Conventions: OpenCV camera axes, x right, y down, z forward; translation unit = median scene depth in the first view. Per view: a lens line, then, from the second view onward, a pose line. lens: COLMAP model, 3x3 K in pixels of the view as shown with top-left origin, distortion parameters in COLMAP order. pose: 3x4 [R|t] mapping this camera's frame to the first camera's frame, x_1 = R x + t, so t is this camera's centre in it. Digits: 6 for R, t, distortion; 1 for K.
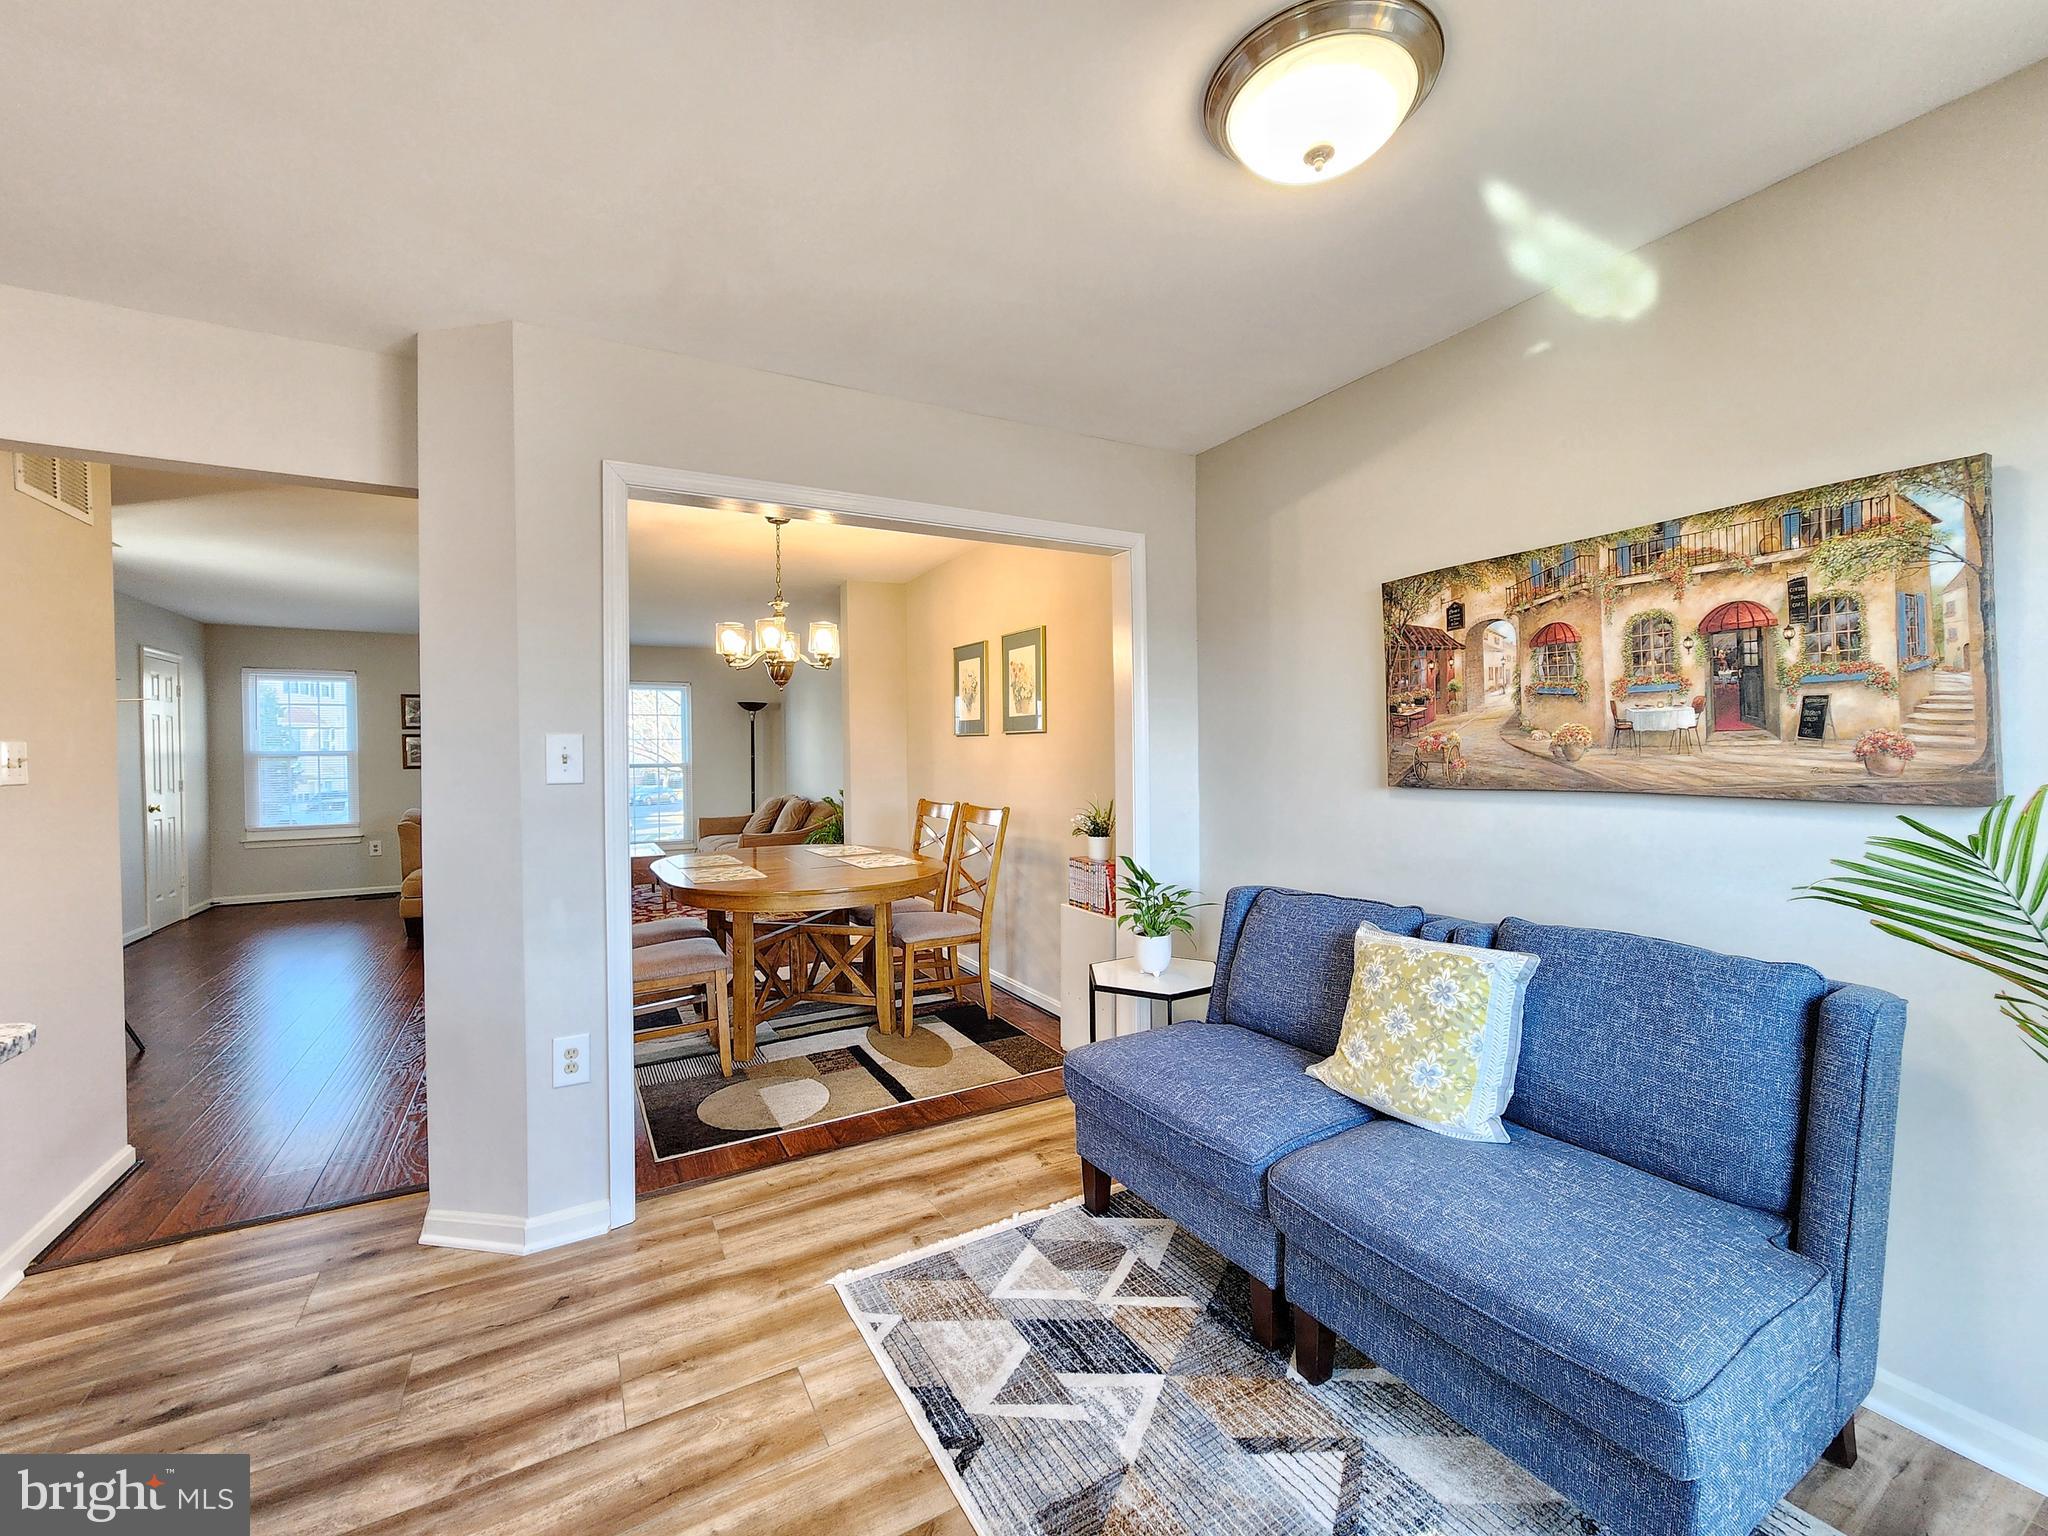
lens RADIAL K [[836.3, 0, 1016.7], [0, 836.3, 761.5], [0, 0, 1]] dist [0.004098, -0.005467]
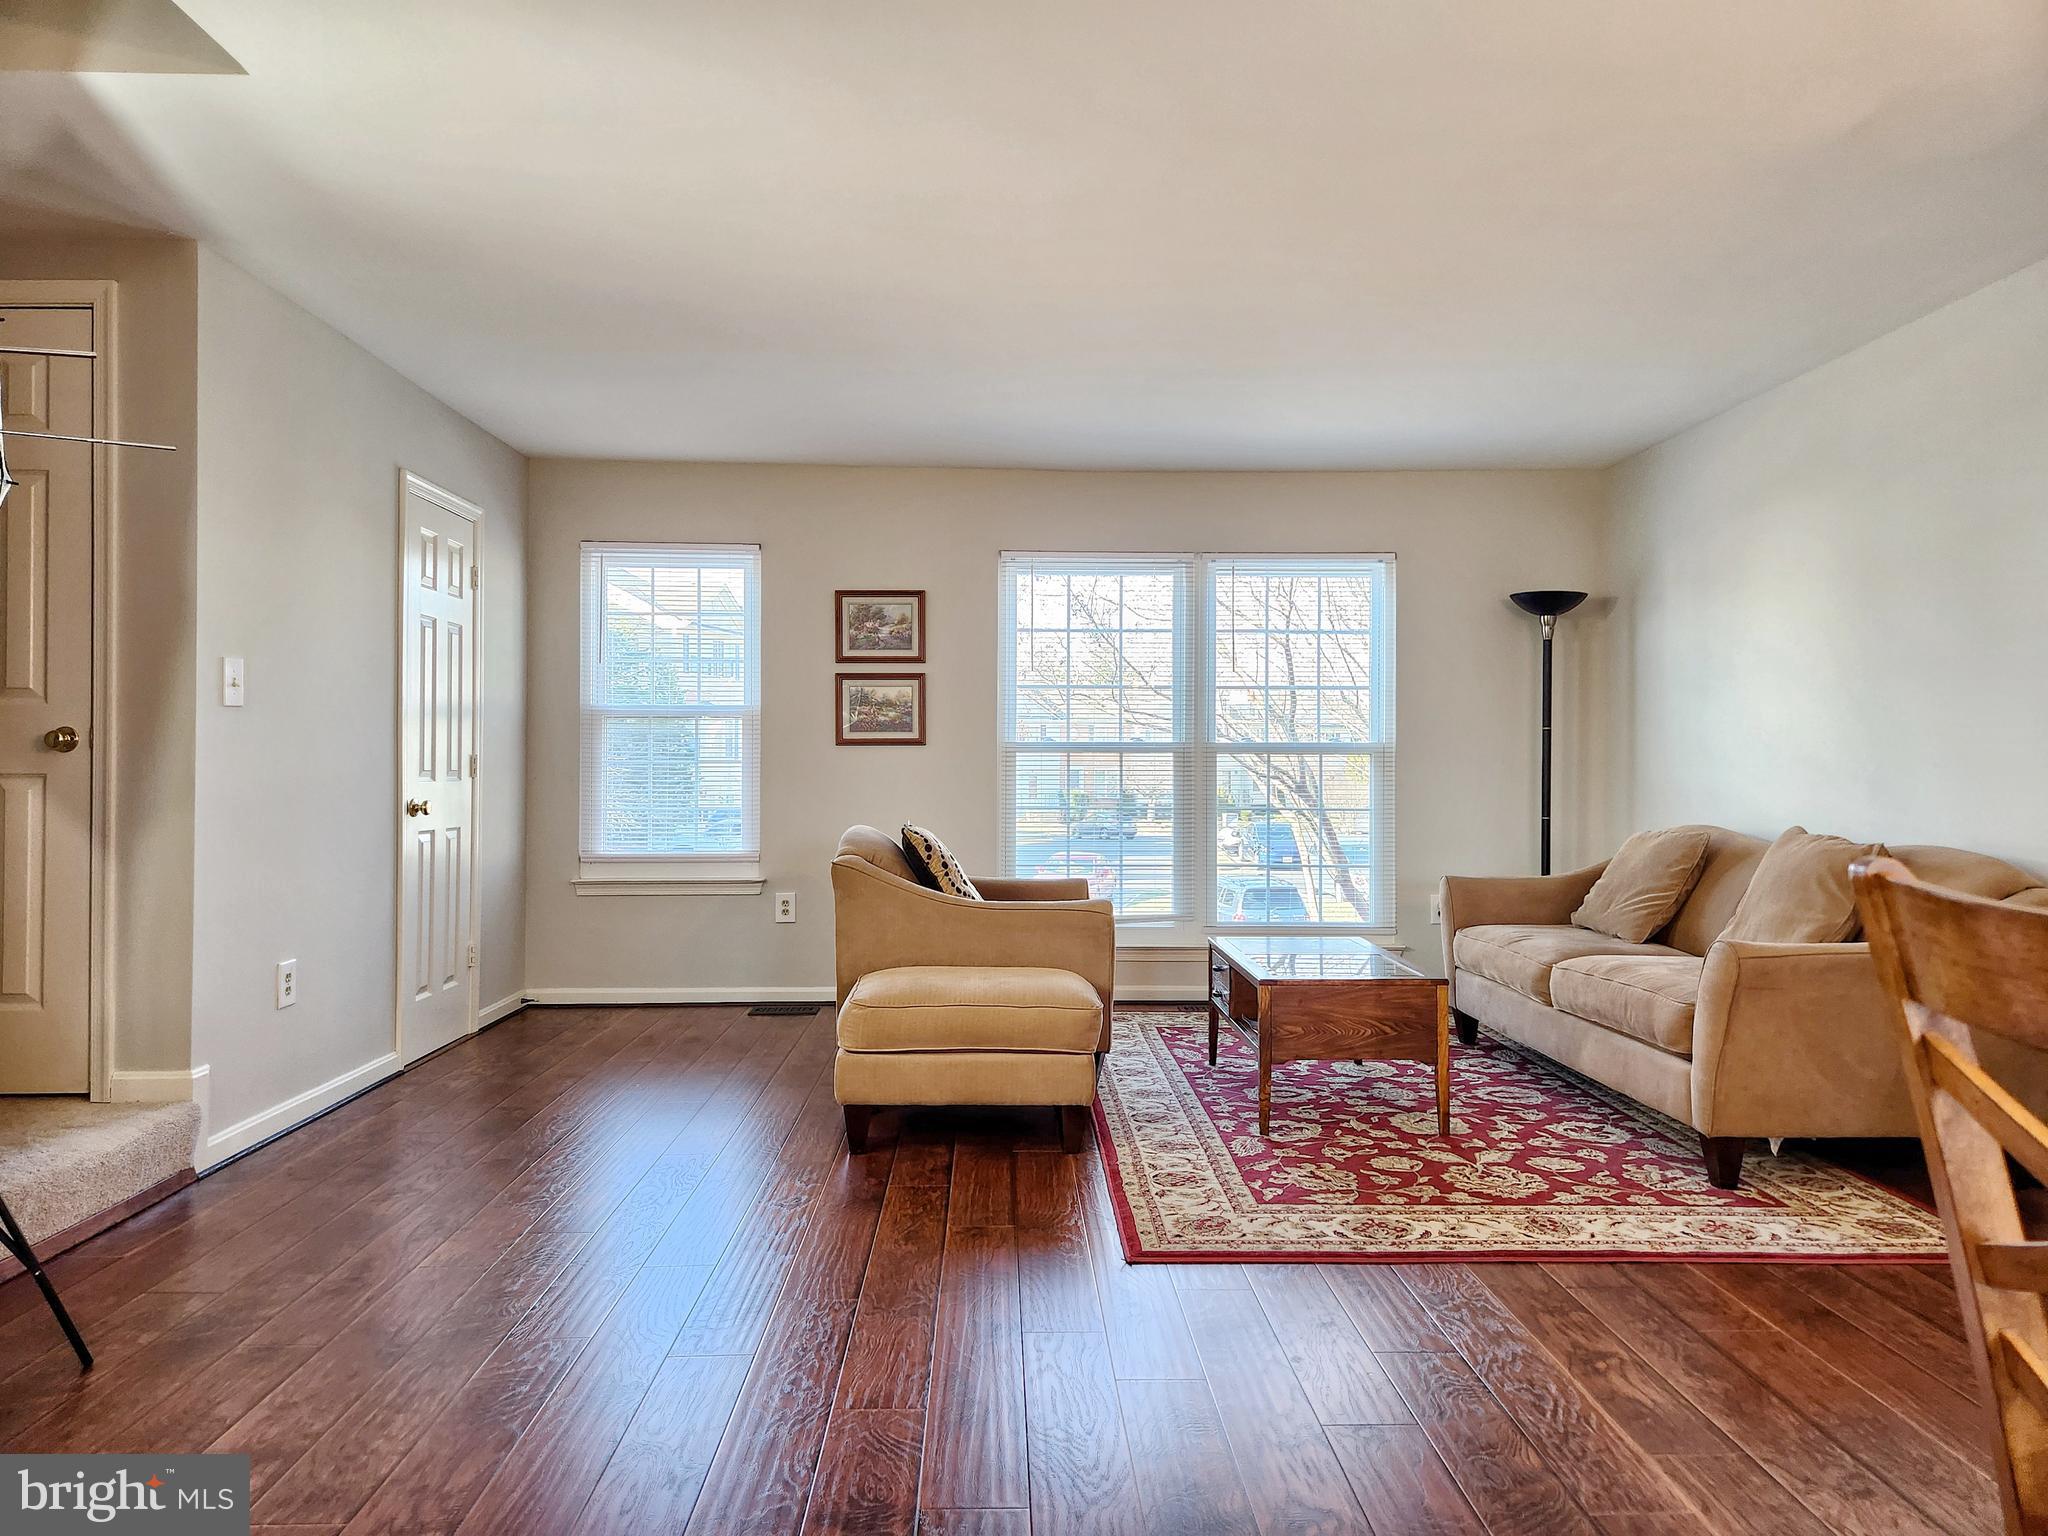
lens RADIAL K [[1358.8, 0, 1035.7], [0, 1358.8, 754.7], [0, 0, 1]] dist [0.072125, -0.047297]
pose [[0.893094, 0.007259, -0.449811, -1.029586], [-0.017979, 0.999647, -0.019564, 0.101984], [0.449510, 0.025560, 0.892909, 1.303765]]
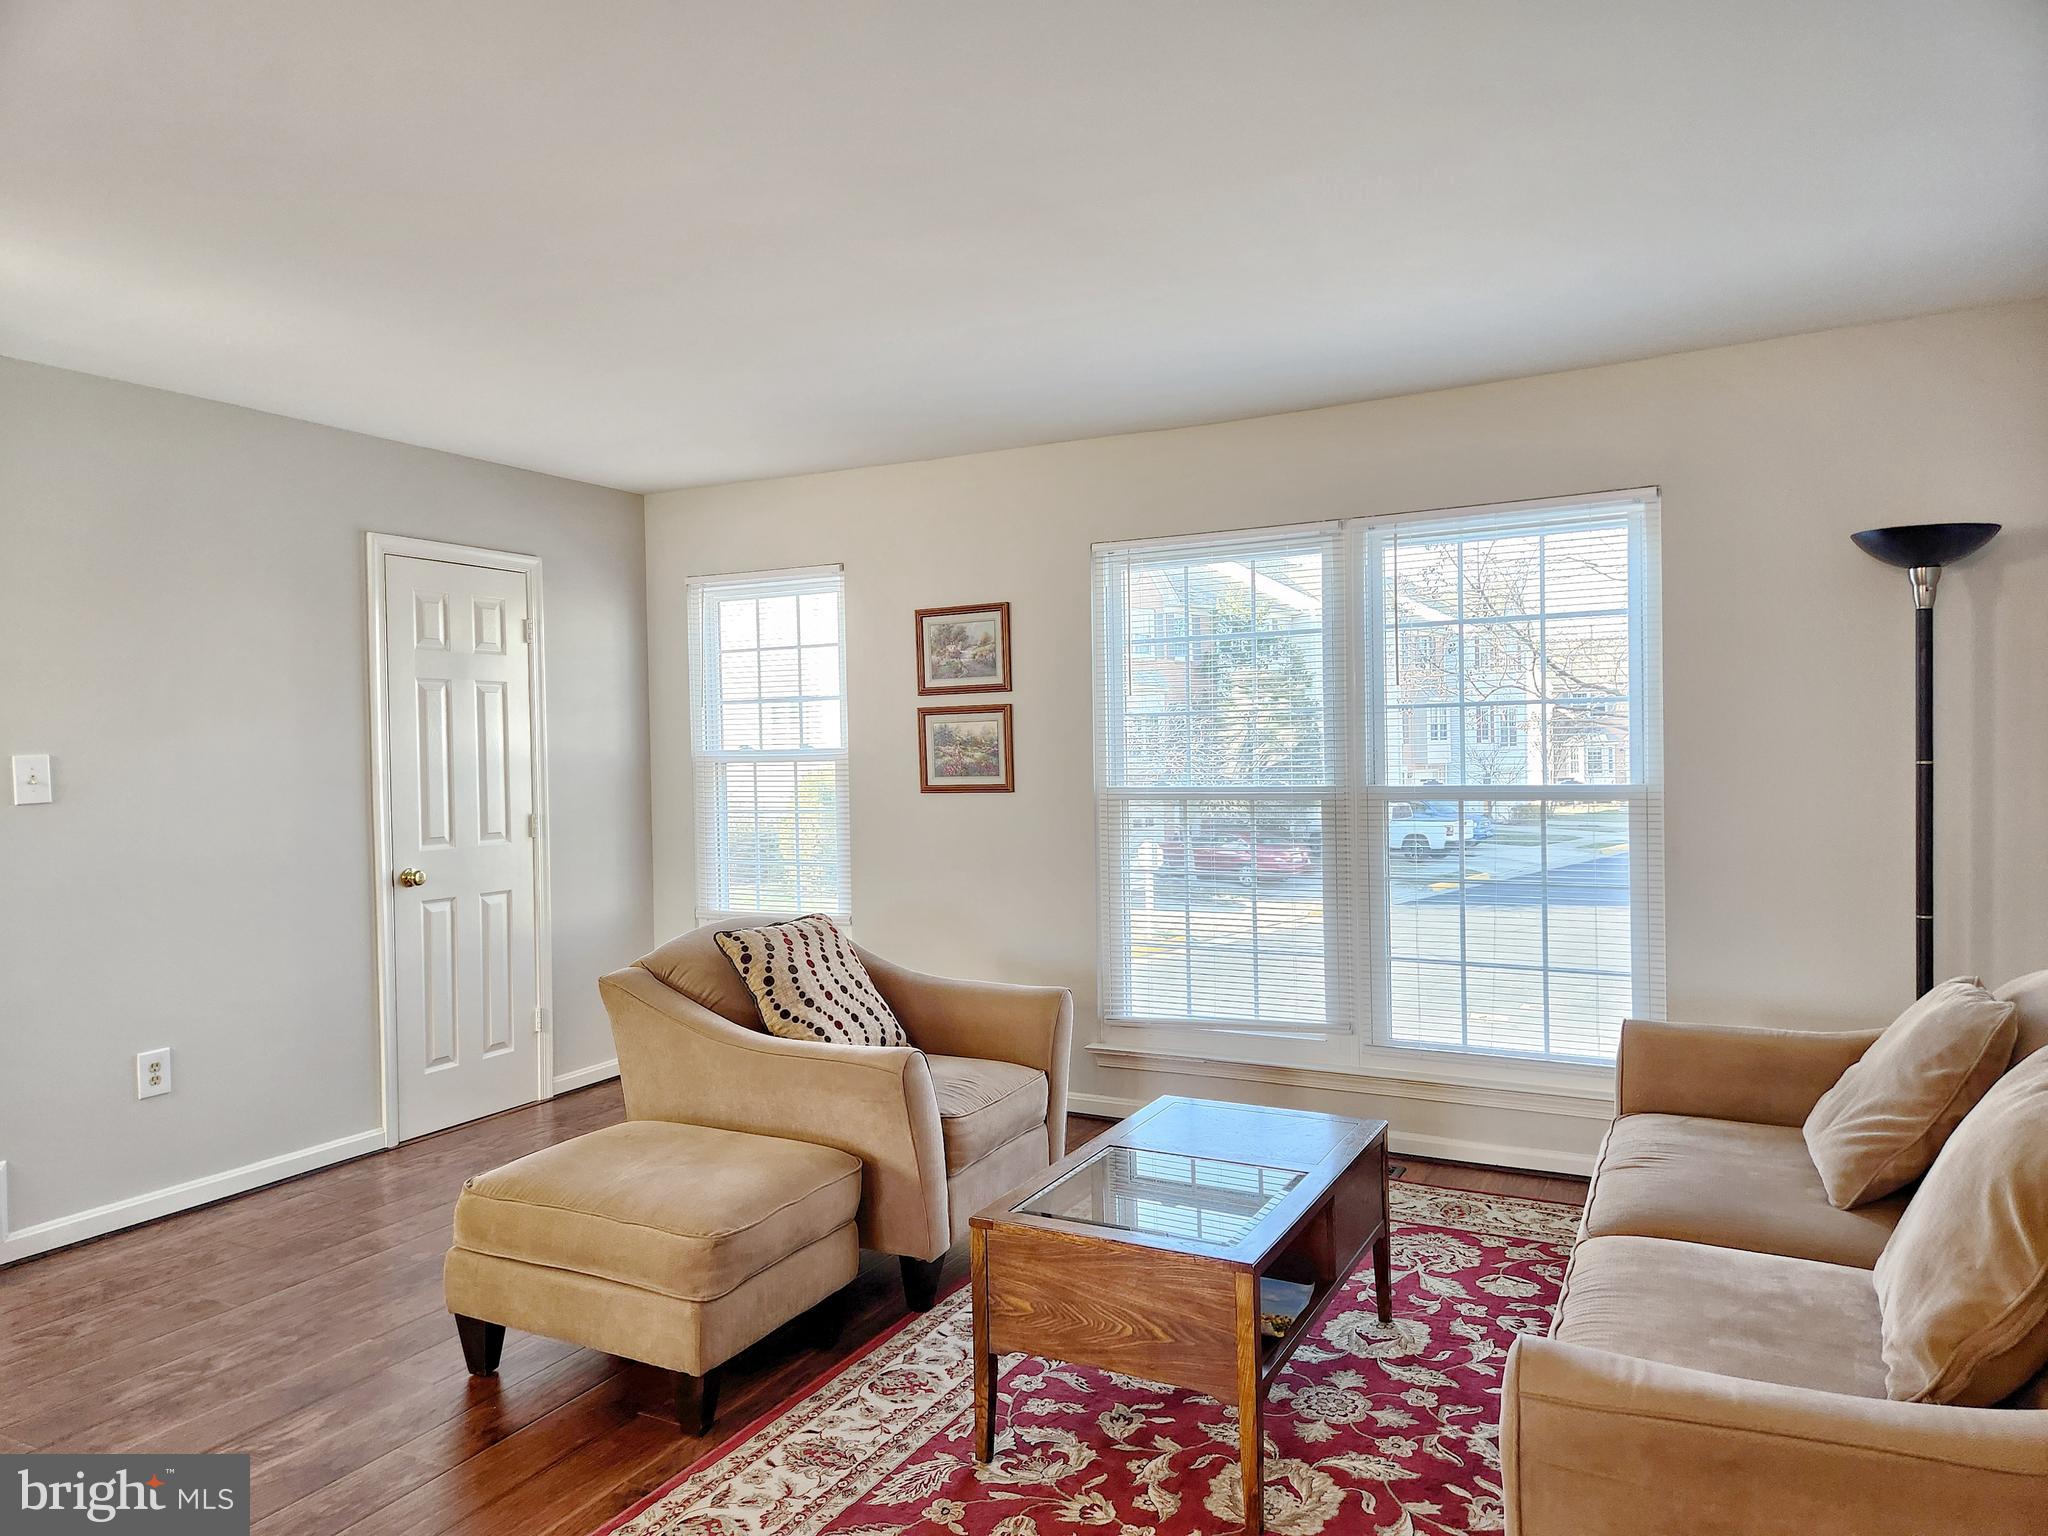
lens RADIAL K [[1358.8, 0, 1015.8], [0, 1358.8, 775.2], [0, 0, 1]] dist [0.072125, -0.047297]
pose [[0.553367, 0.014190, -0.832817, -0.574498], [0.000935, 0.999844, 0.017658, -0.042192], [0.832937, -0.010550, 0.553267, 2.482607]]
